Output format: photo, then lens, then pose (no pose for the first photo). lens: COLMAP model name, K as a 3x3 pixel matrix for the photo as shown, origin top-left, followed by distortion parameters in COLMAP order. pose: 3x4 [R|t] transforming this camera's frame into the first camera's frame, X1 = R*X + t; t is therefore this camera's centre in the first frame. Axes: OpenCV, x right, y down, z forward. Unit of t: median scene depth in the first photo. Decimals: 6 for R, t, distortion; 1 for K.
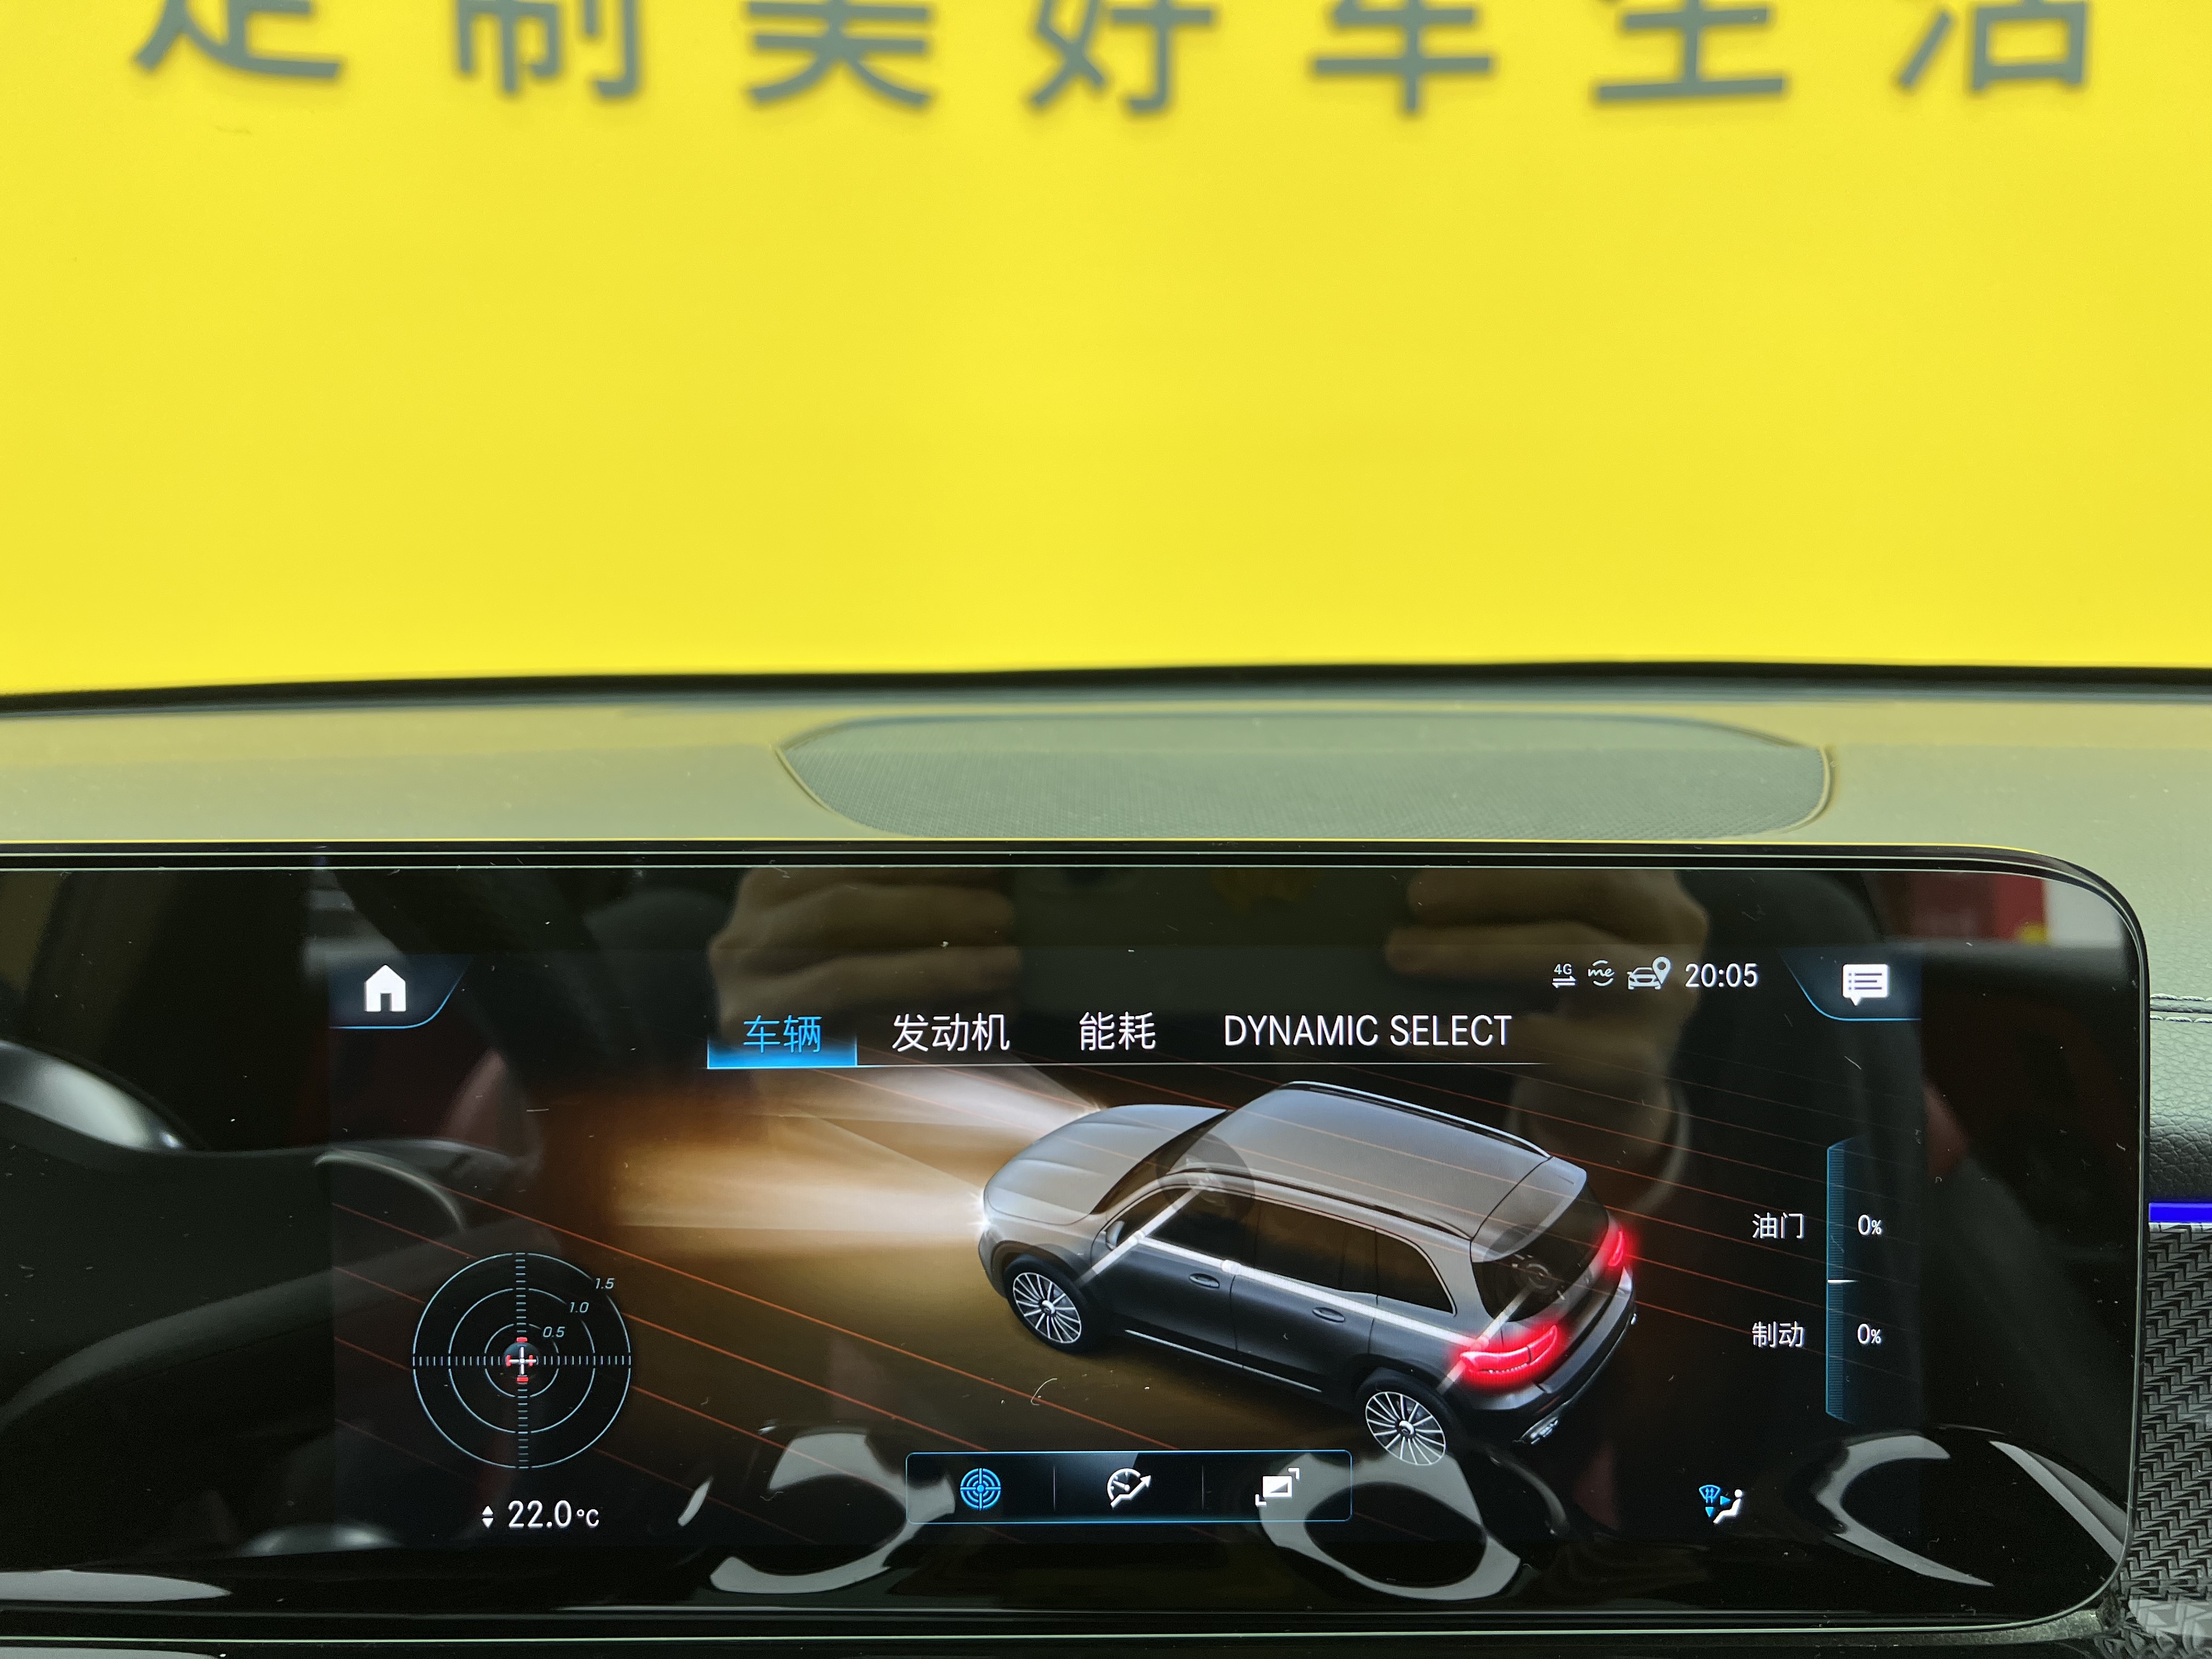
lens RADIAL K [[1704.9, 0, 1109.6], [0, 1704.9, 830.2], [0, 0, 1]] dist [0.054934, -0.082348]
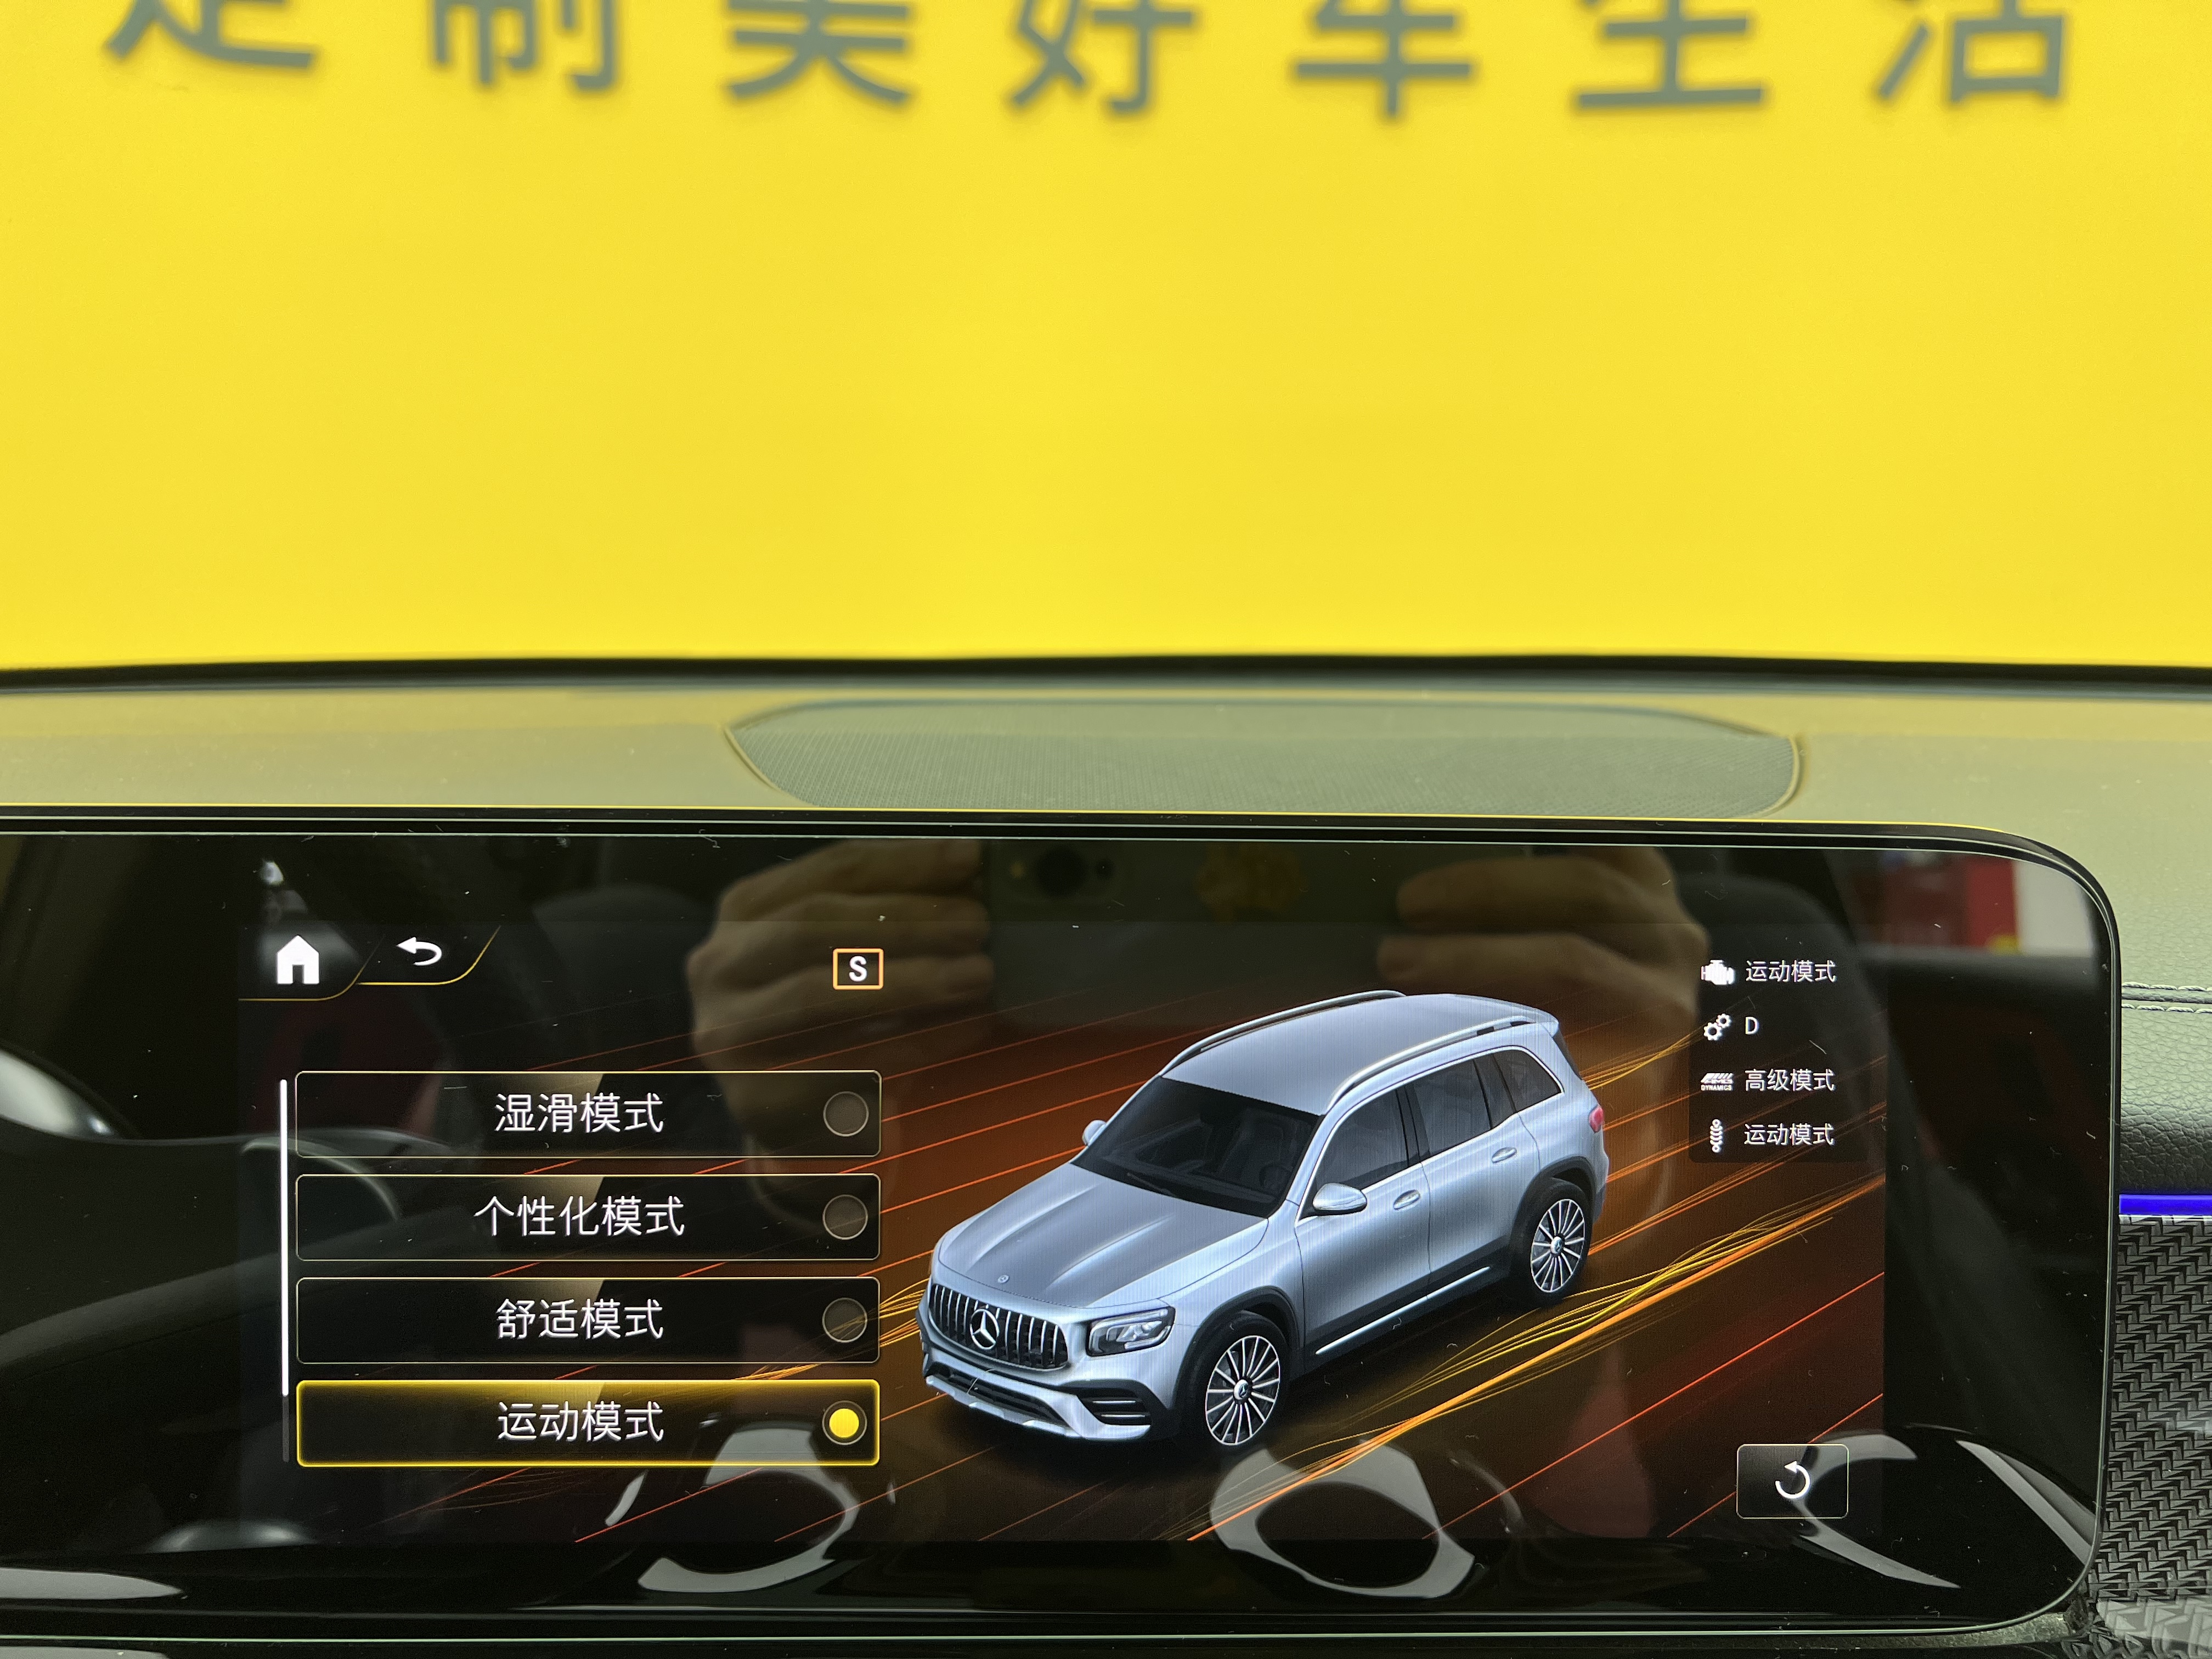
lens RADIAL K [[1706.7, 0, 1110.0], [0, 1706.7, 830.0], [0, 0, 1]] dist [0.054401, -0.082649]
pose [[0.999885, 0.008022, 0.012884, 0.016895], [-0.007972, 0.999961, -0.003854, 0.017140], [-0.012915, 0.003751, 0.999910, 0.028798]]
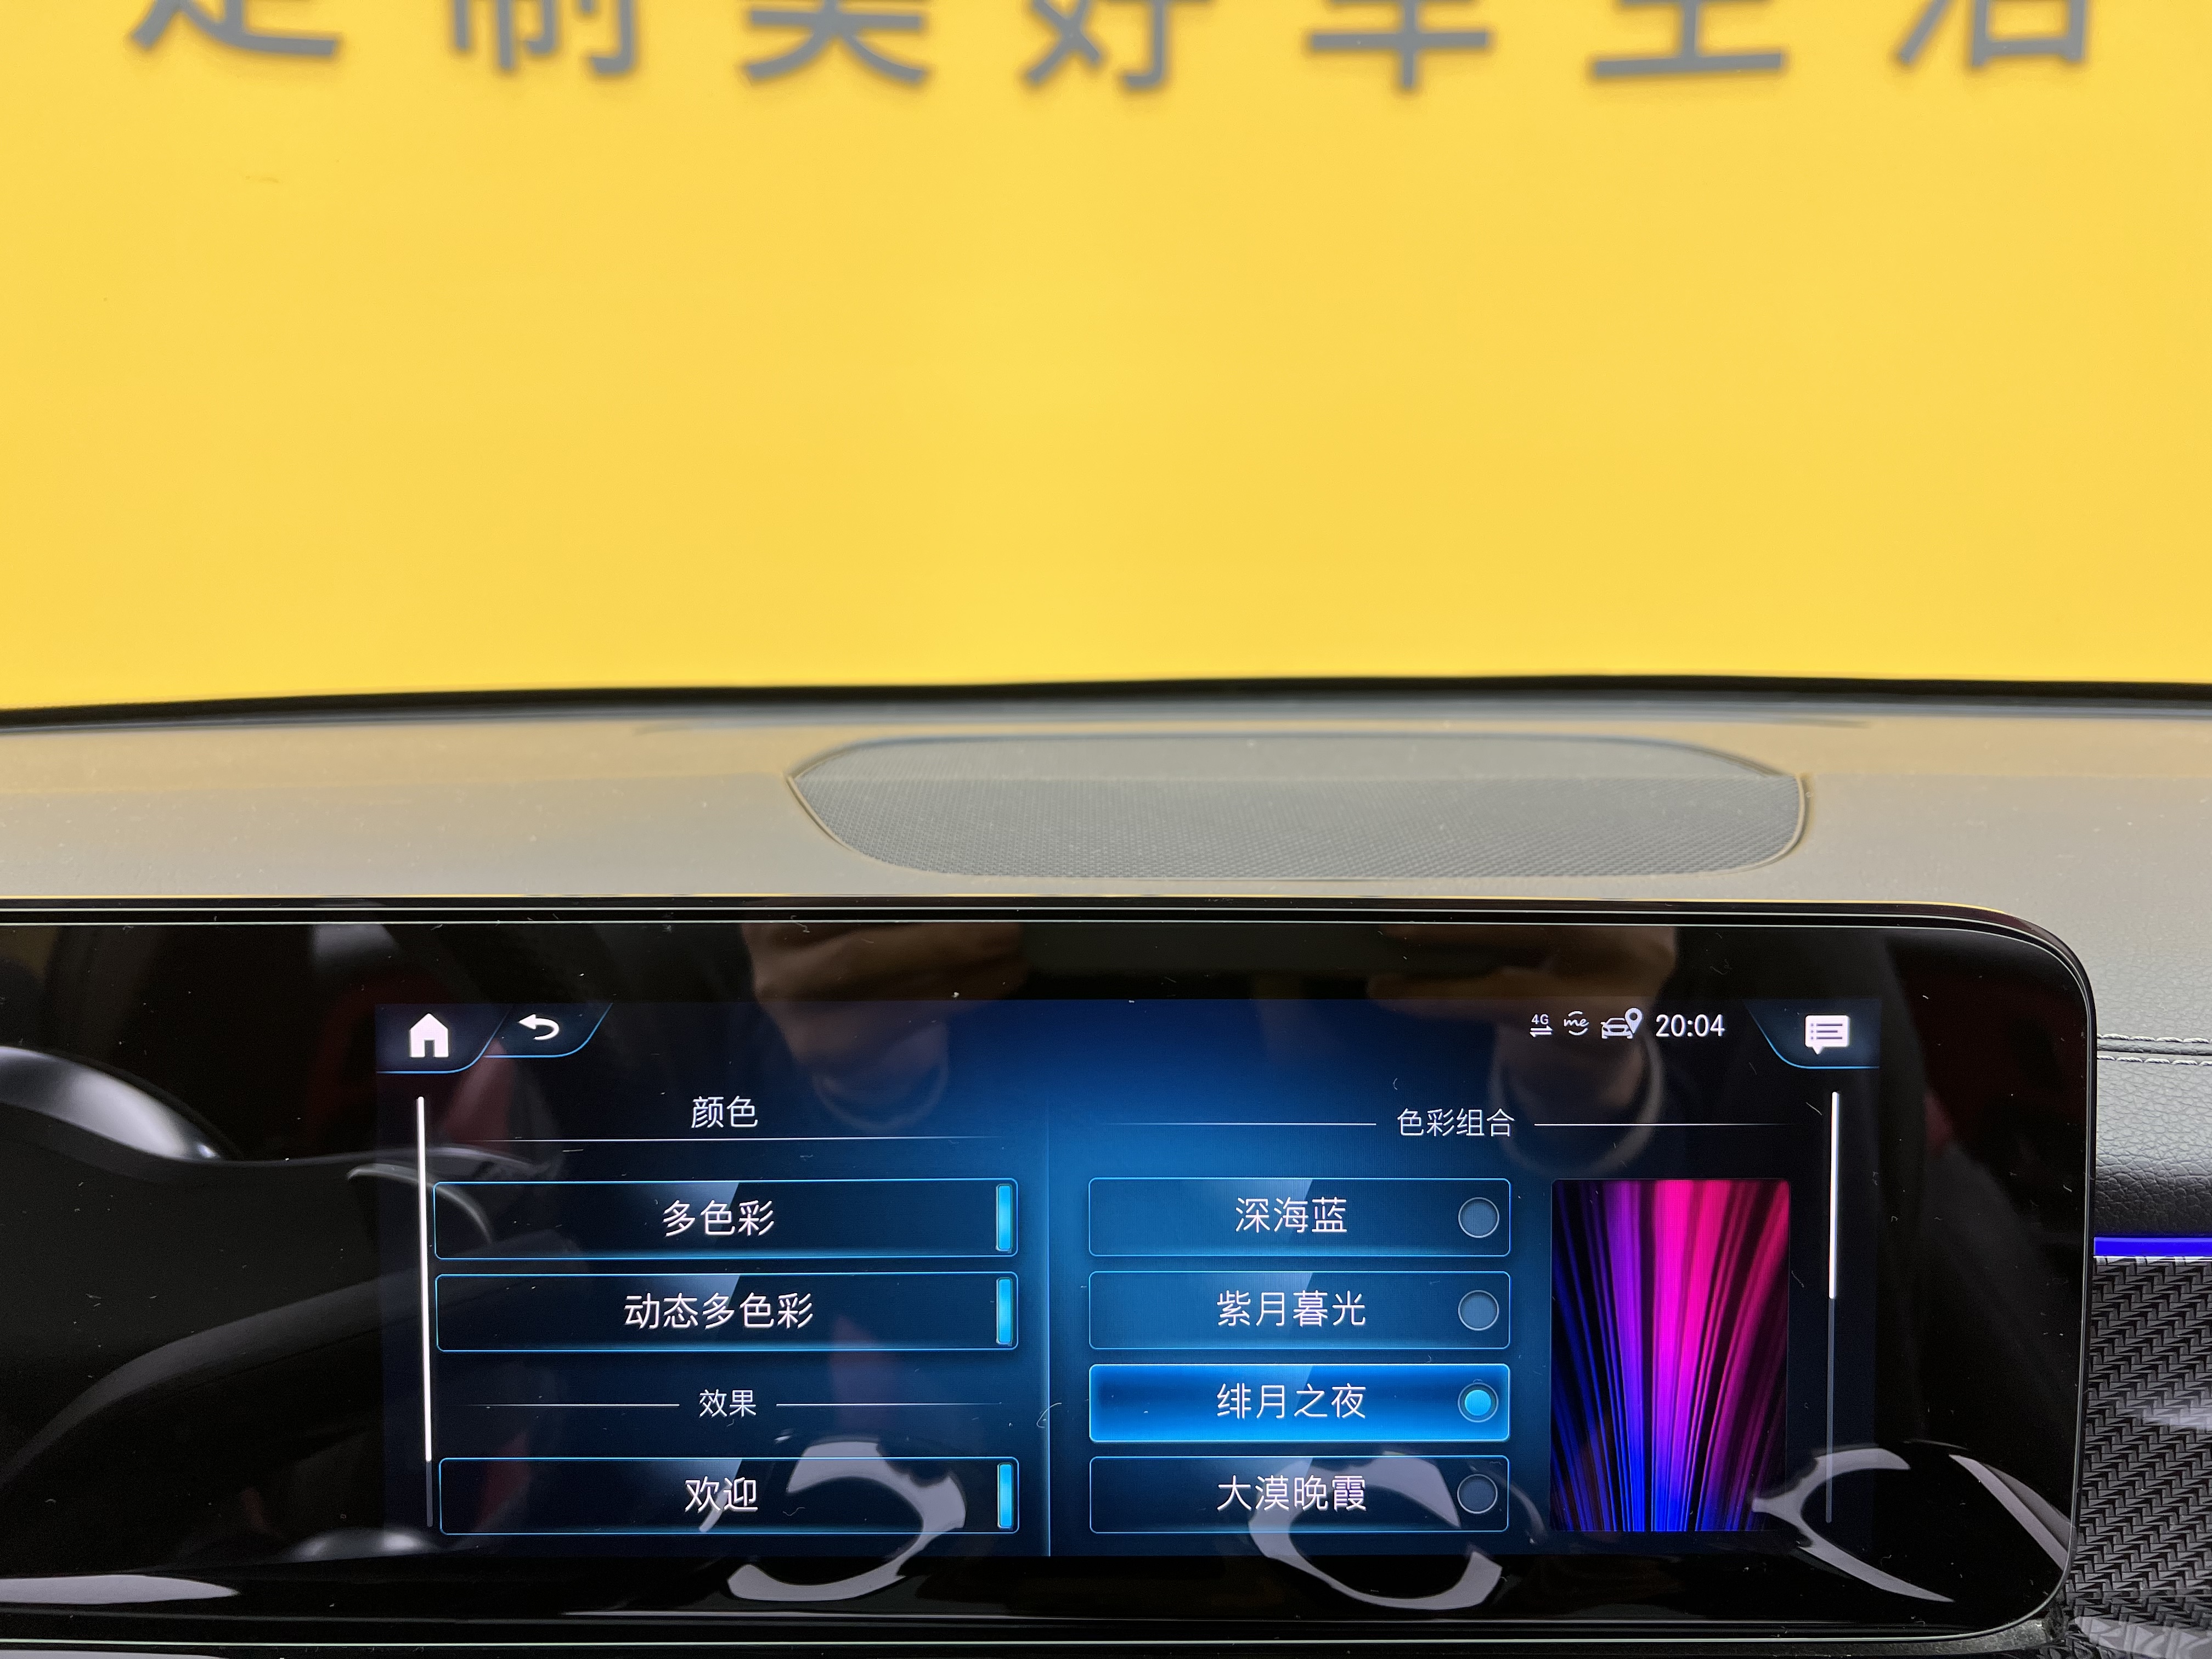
lens RADIAL K [[1703.4, 0, 1094.0], [0, 1703.4, 830.8], [0, 0, 1]] dist [0.054600, -0.081757]
pose [[0.999984, 0.001501, -0.005435, -0.004402], [-0.001398, 0.999821, 0.018870, -0.047964], [0.005462, -0.018862, 0.999807, -0.048293]]
